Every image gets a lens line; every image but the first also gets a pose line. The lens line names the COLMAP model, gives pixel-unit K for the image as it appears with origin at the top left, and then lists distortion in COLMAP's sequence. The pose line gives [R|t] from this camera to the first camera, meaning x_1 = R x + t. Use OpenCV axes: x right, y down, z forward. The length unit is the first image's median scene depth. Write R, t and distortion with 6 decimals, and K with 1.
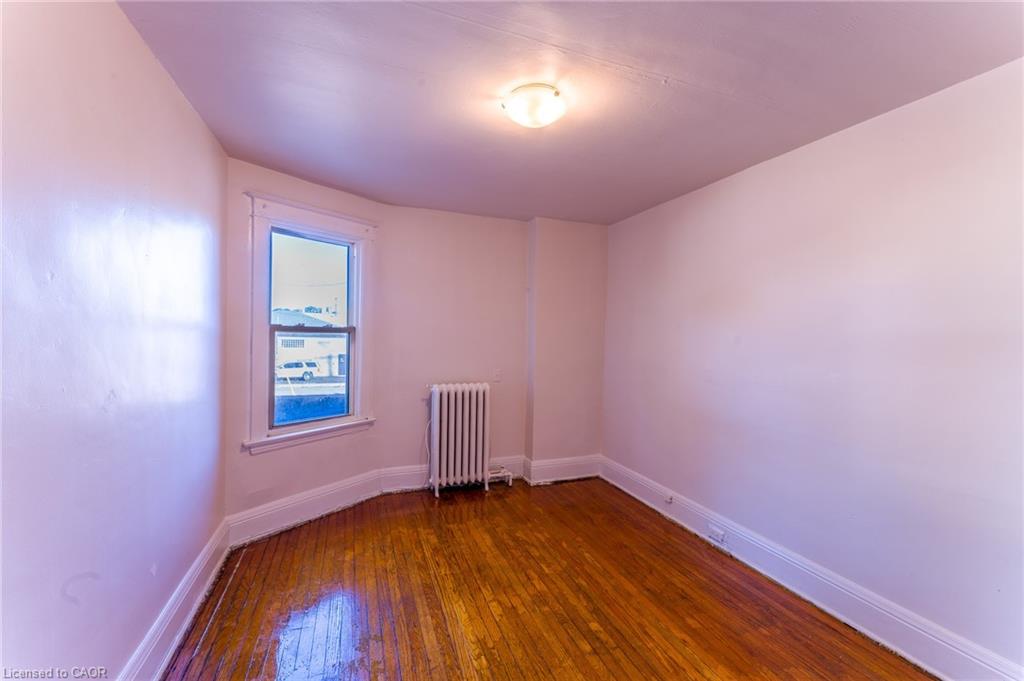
lens RADIAL K [[414.3, 0, 509.0], [0, 414.3, 341.4], [0, 0, 1]] dist [-0.000506, -0.000362]
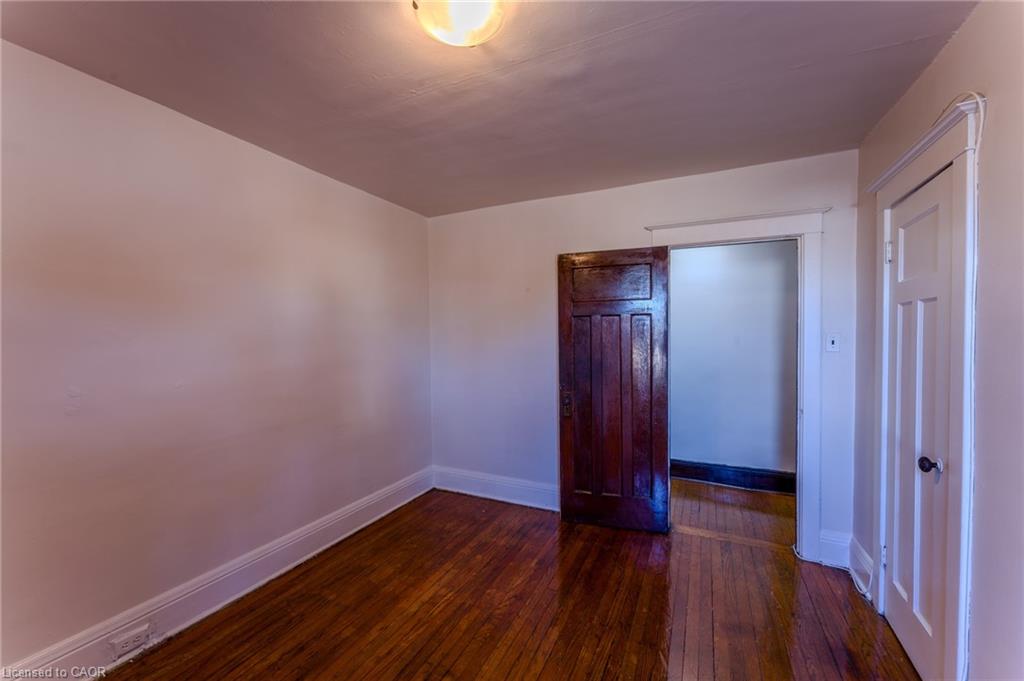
lens RADIAL K [[403.3, 0, 508.5], [0, 403.3, 342.3], [0, 0, 1]] dist [-0.000489, -0.000015]
pose [[-0.685322, -0.028451, 0.727685, -0.465929], [0.005622, 0.999000, 0.044354, -0.034442], [-0.728219, 0.034487, -0.684476, 1.312361]]
